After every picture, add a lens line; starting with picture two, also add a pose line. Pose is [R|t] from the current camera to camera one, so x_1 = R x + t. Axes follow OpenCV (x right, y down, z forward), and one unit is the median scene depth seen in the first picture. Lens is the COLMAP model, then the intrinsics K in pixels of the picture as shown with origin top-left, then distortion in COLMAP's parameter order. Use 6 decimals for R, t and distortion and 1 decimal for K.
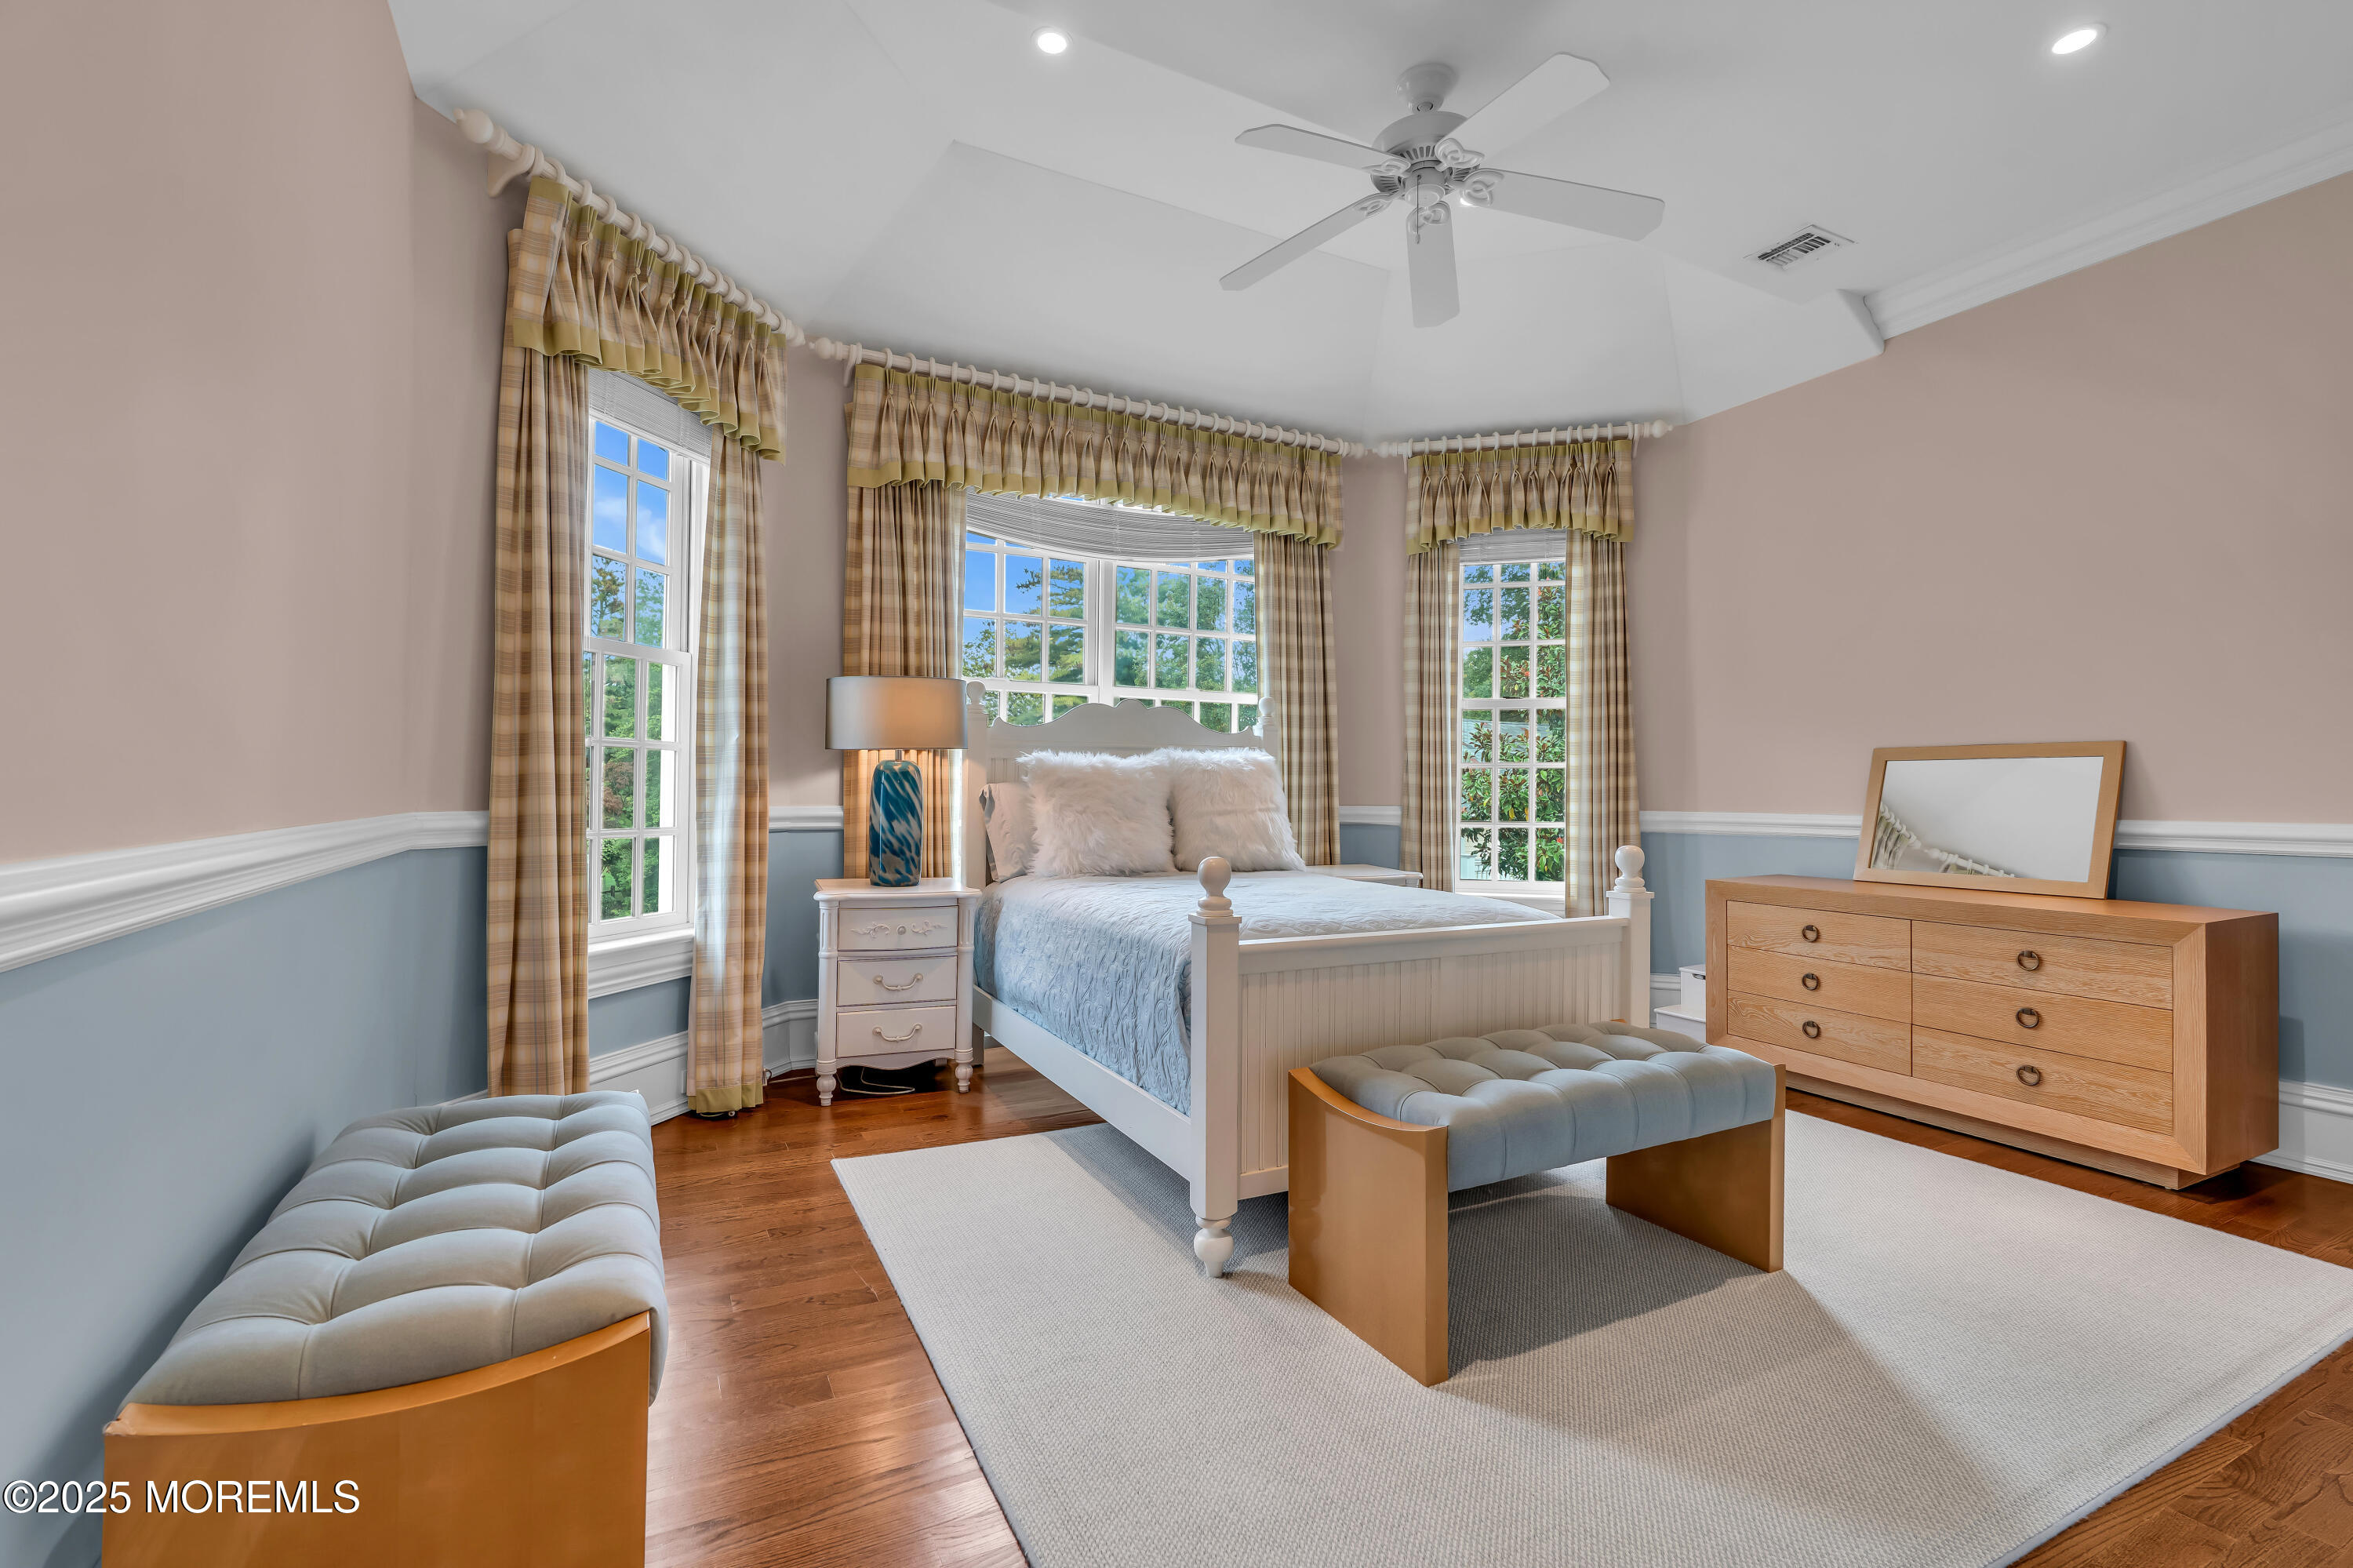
lens RADIAL K [[1048.3, 0, 1176.5], [0, 1048.3, 784.0], [0, 0, 1]] dist [-0.007678, 0.000674]
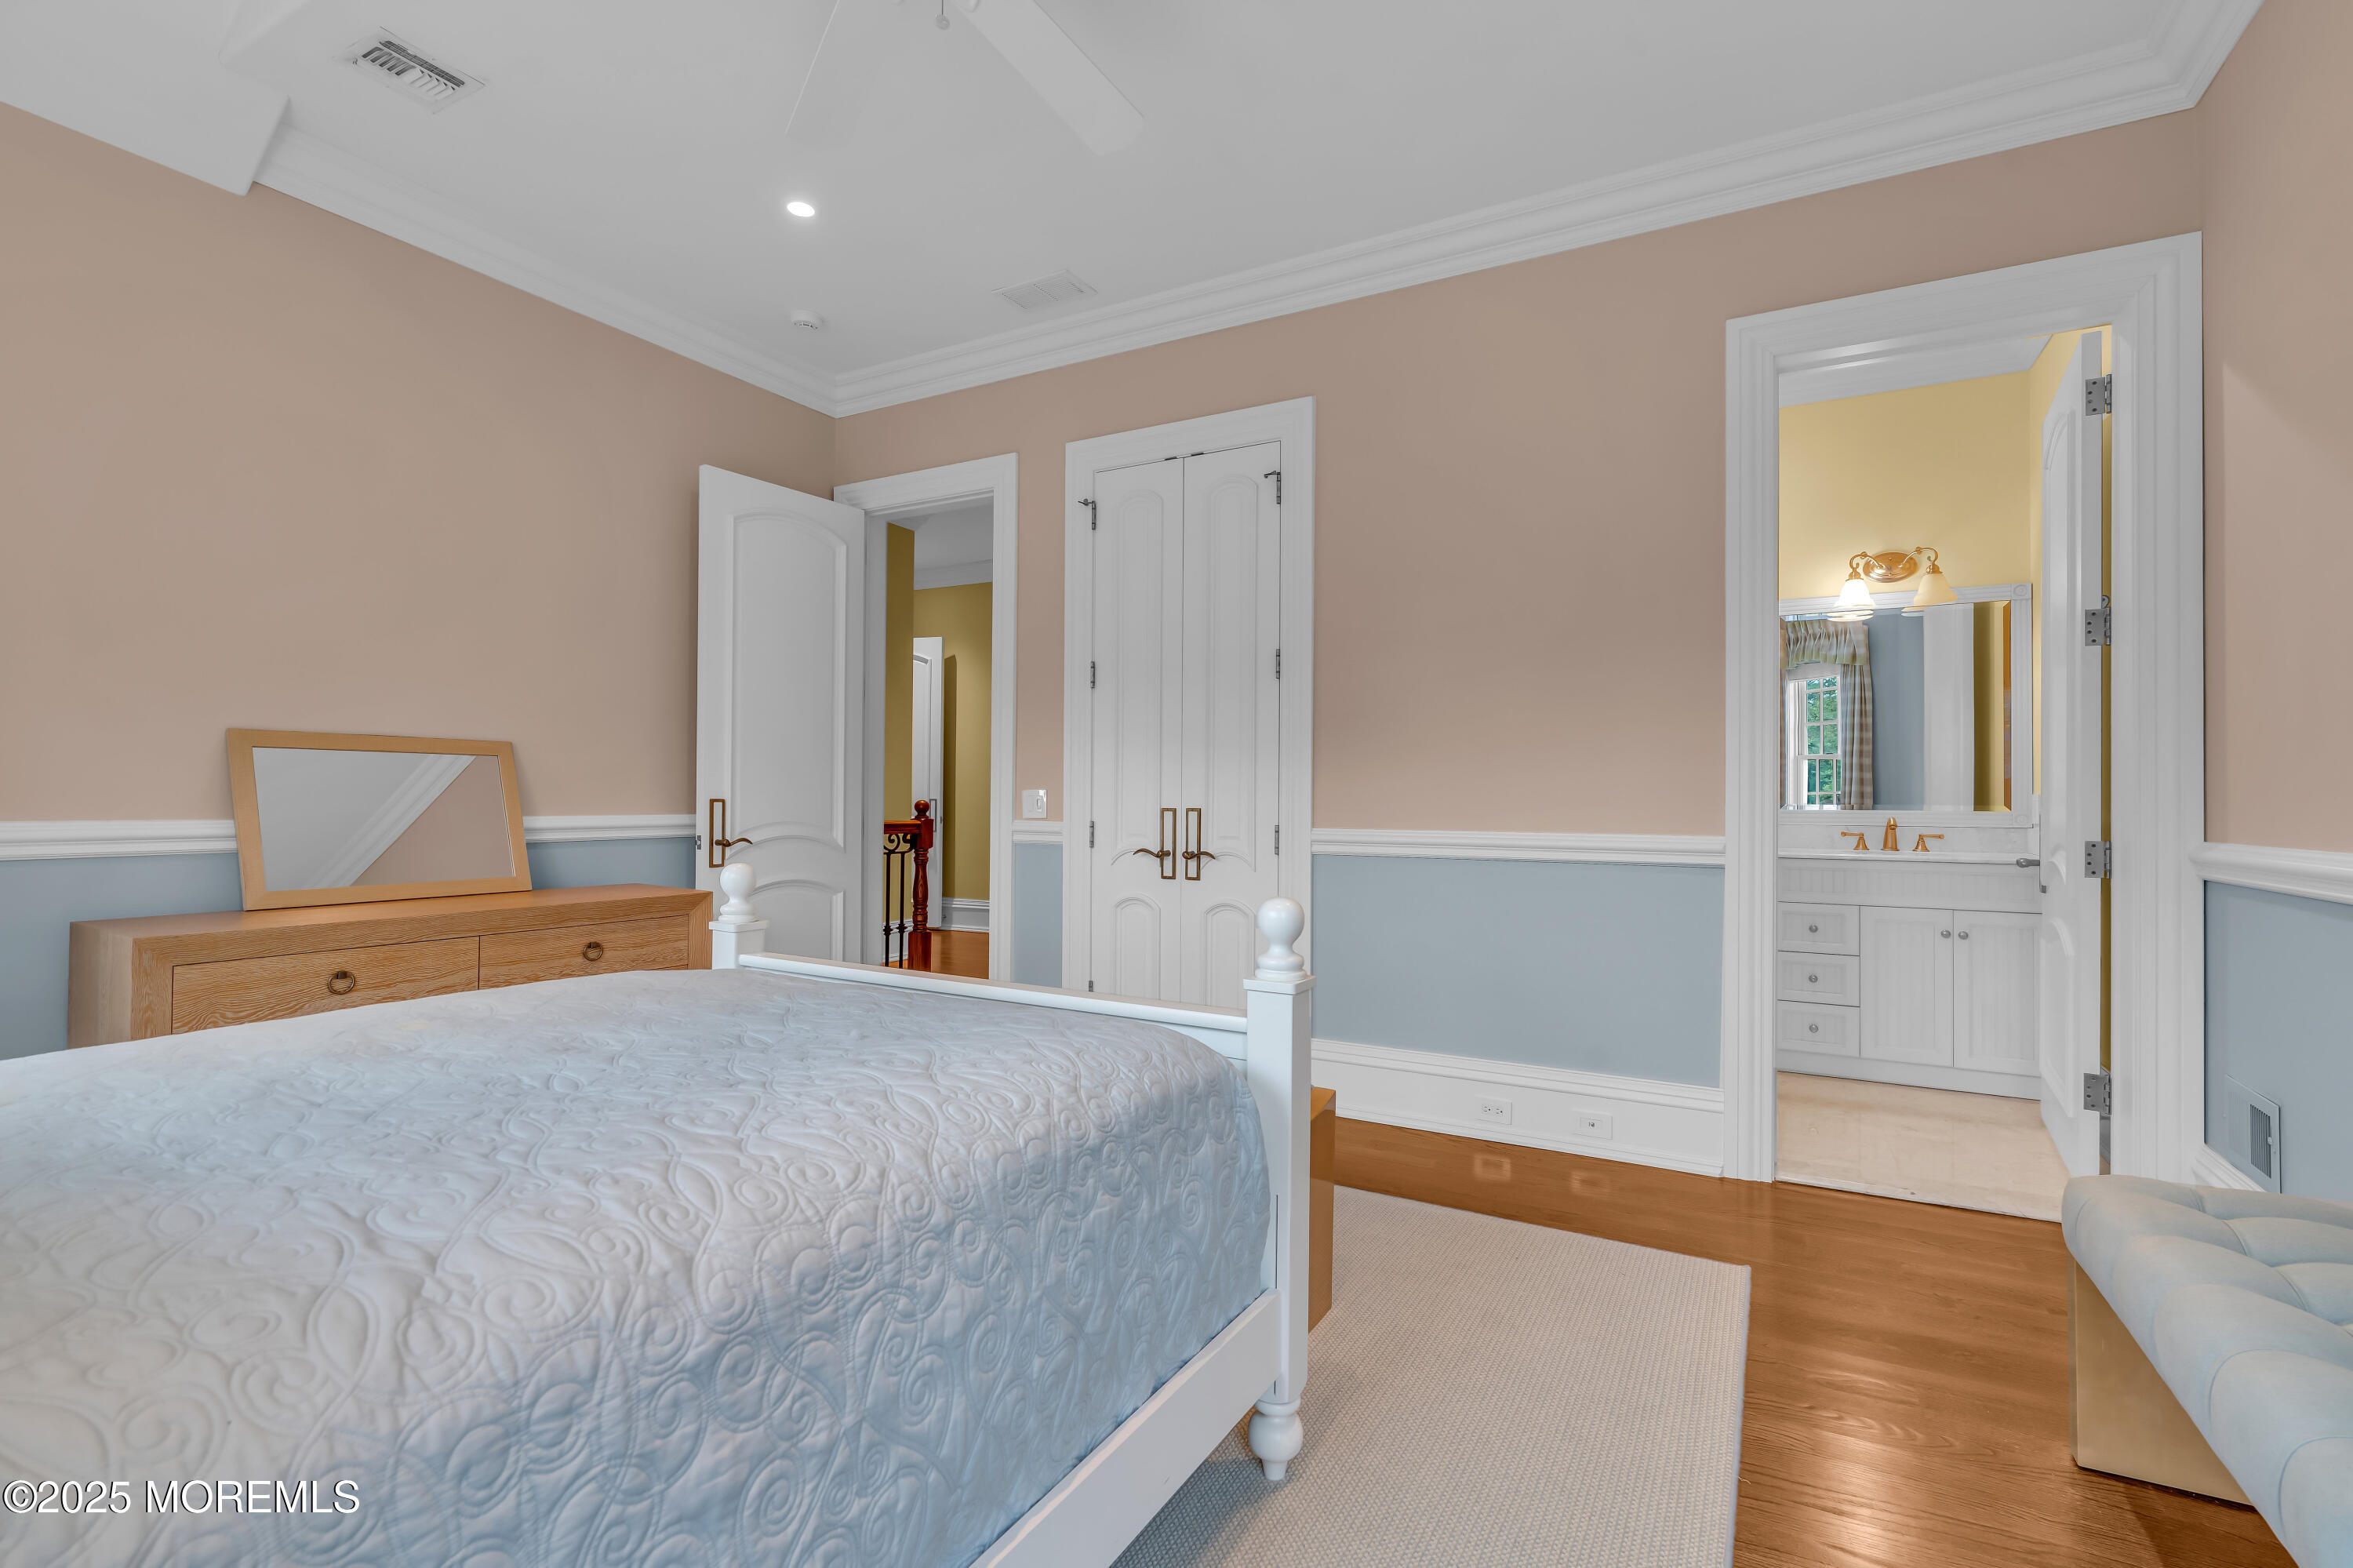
lens RADIAL K [[1048.3, 0, 1176.5], [0, 1048.3, 784.0], [0, 0, 1]] dist [-0.007678, 0.000674]
pose [[-0.539198, 0.005645, 0.842160, -0.319804], [-0.009764, 0.999868, -0.012954, 0.008467], [-0.842123, -0.015207, -0.539072, 0.909089]]
